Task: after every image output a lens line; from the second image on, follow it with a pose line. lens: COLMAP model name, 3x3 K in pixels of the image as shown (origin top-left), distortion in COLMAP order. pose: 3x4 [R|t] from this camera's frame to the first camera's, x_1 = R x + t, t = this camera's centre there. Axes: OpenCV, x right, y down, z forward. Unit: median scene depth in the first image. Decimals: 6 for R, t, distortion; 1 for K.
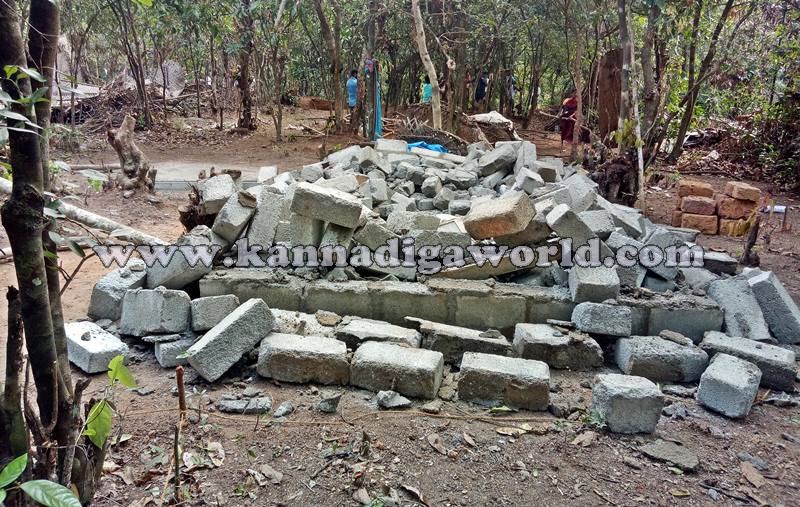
lens RADIAL K [[629.3, 0, 402.6], [0, 629.3, 260.5], [0, 0, 1]] dist [0.047517, -0.050139]
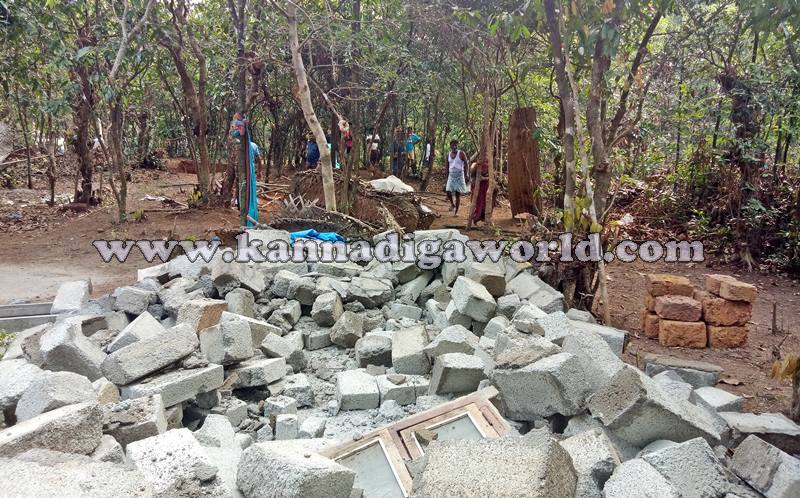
lens RADIAL K [[672.0, 0, 399.4], [0, 672.0, 242.6], [0, 0, 1]] dist [0.020000, -0.017083]
pose [[0.986883, -0.030391, 0.158554, 0.008789], [0.049450, 0.991819, -0.117685, -0.076685], [-0.153680, 0.123981, 0.980312, 0.221205]]
